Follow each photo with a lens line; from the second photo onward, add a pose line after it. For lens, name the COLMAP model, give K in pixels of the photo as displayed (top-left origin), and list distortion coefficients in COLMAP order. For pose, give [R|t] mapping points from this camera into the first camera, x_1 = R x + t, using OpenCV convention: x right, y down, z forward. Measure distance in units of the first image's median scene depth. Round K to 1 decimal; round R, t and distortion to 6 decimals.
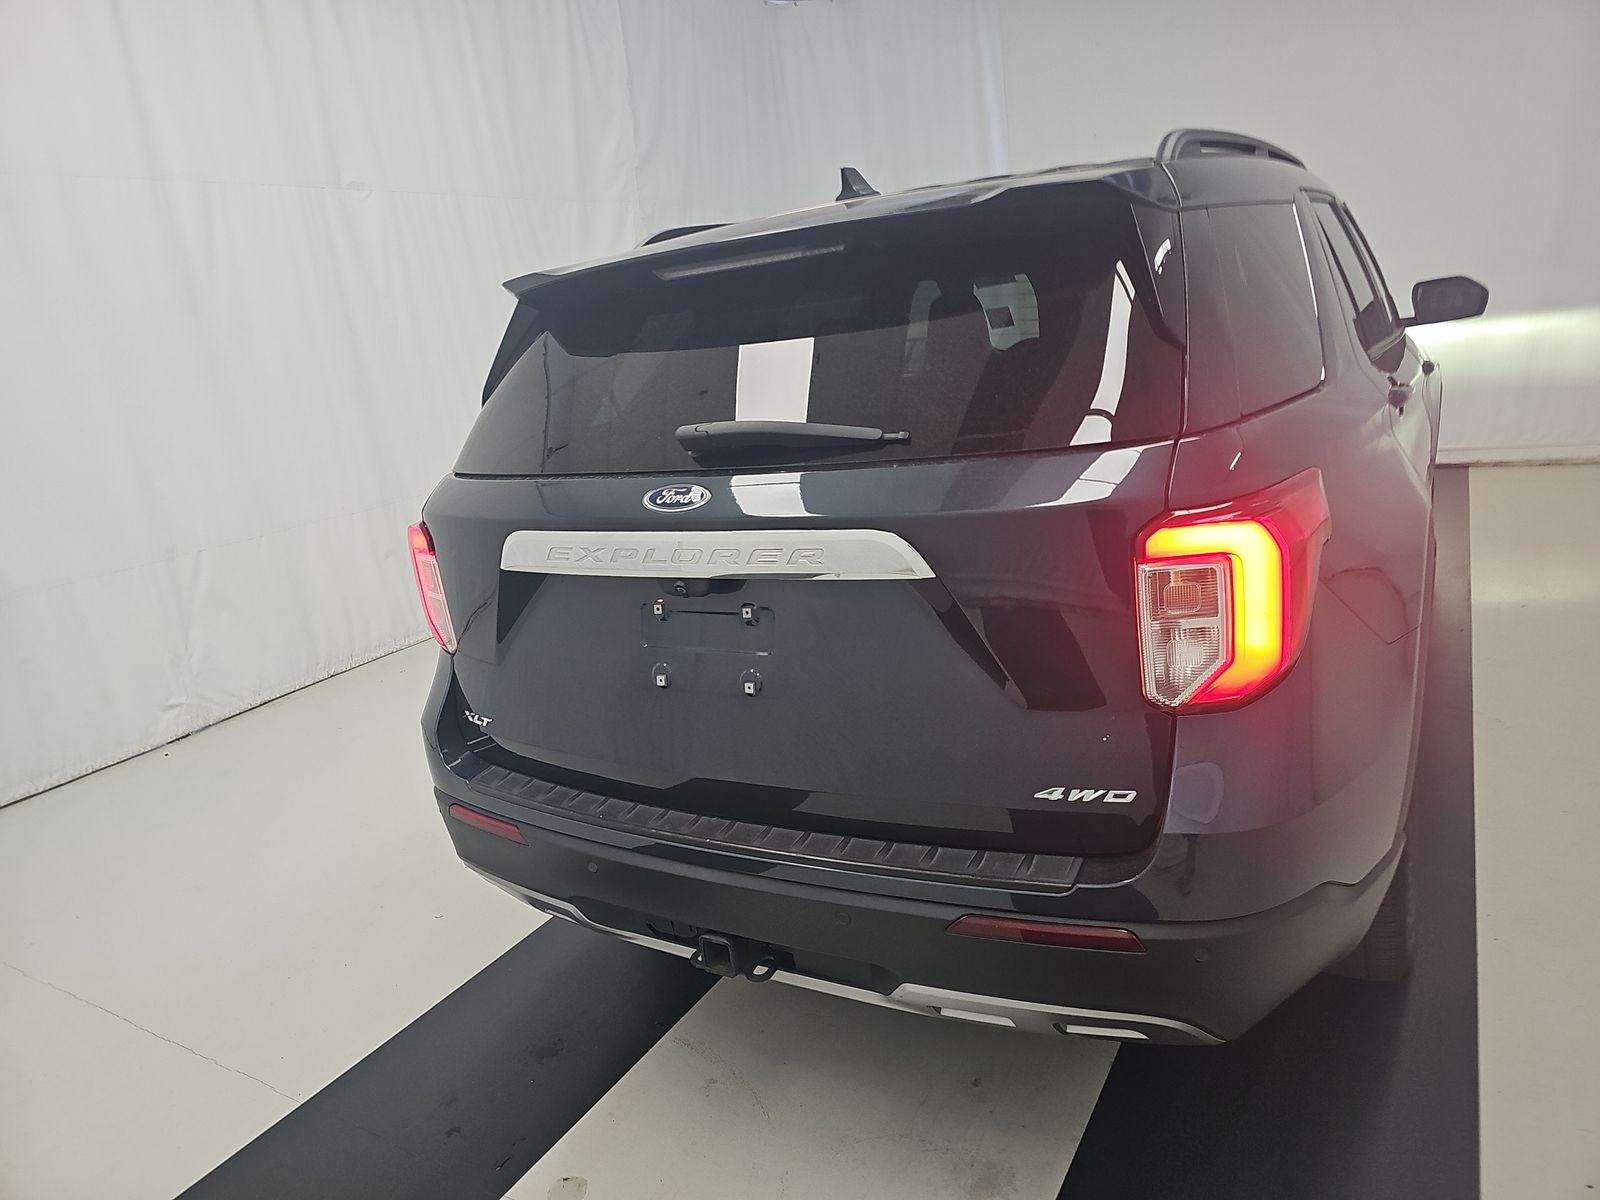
lens RADIAL K [[1075.4, 0, 794.5], [0, 1075.4, 593.6], [0, 0, 1]] dist [0.005306, -0.002301]
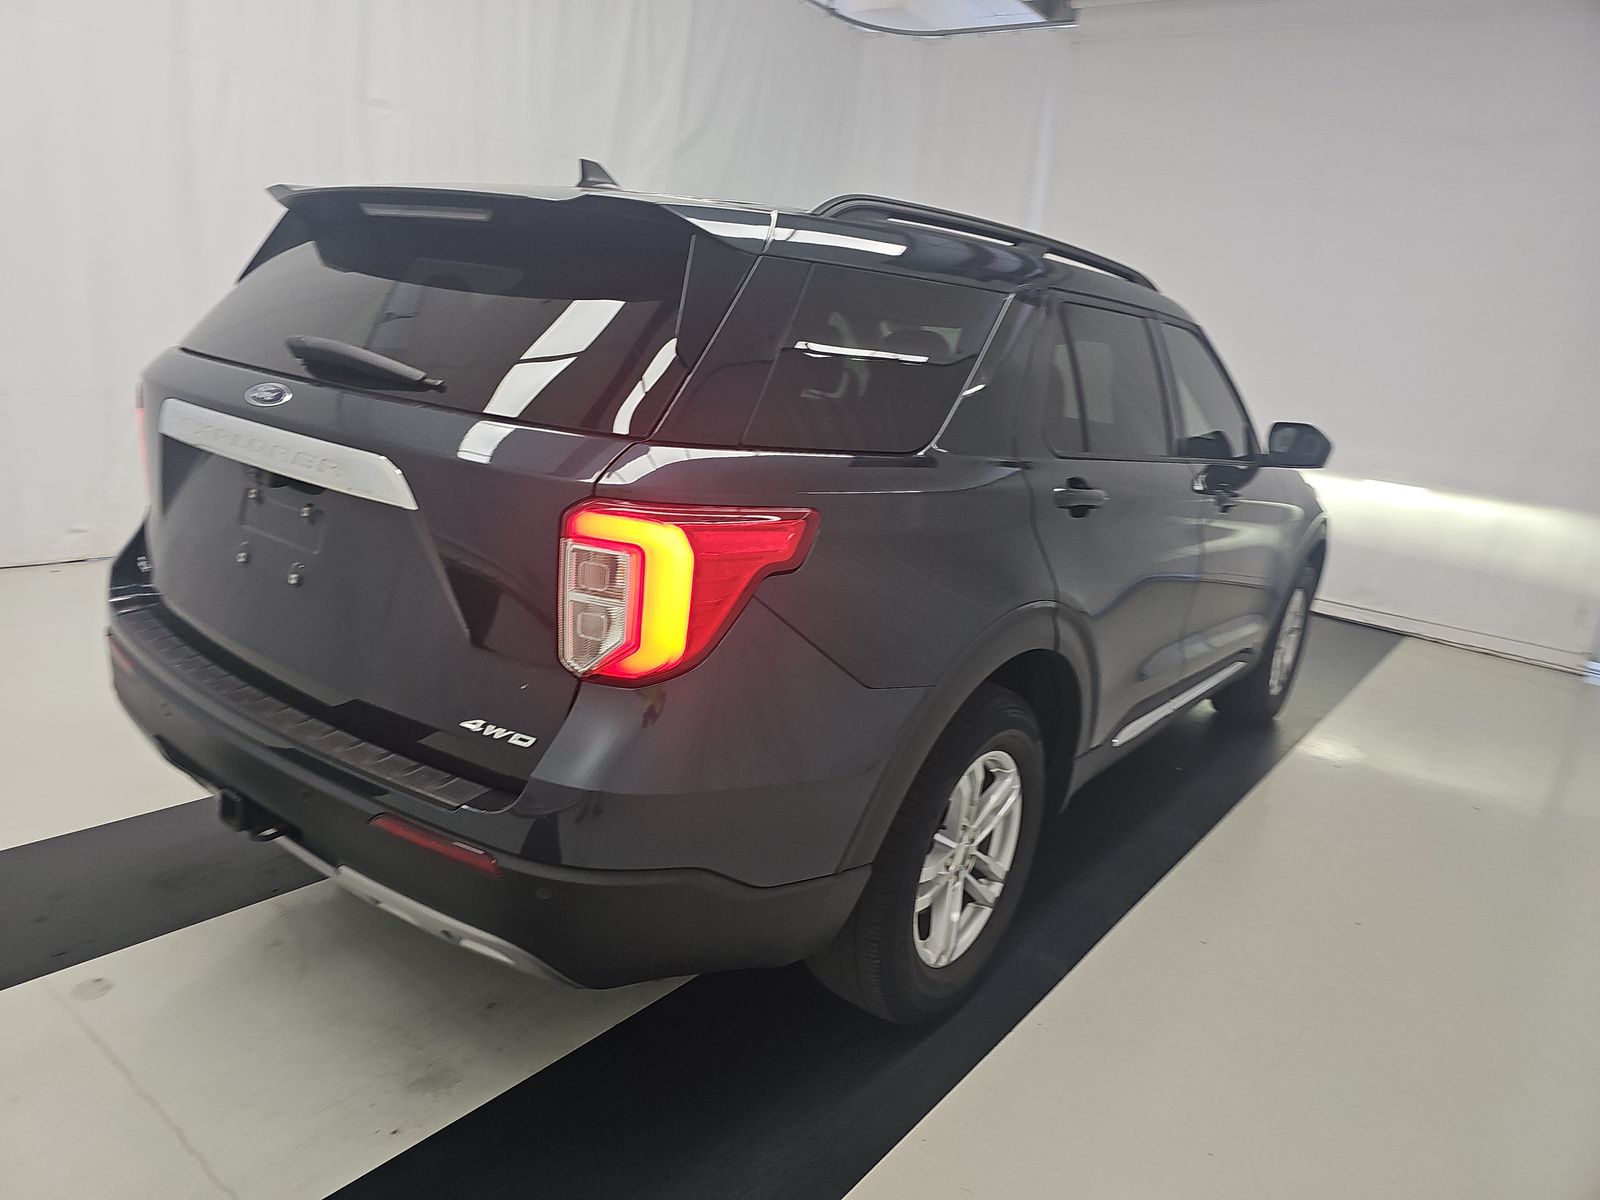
lens RADIAL K [[1075.4, 0, 805.9], [0, 1075.4, 609.3], [0, 0, 1]] dist [0.005306, -0.002301]
pose [[0.965807, 0.253319, -0.055190, 0.476464], [-0.253553, 0.967317, 0.002835, -0.015799], [0.054104, 0.011256, 0.998472, -0.076539]]
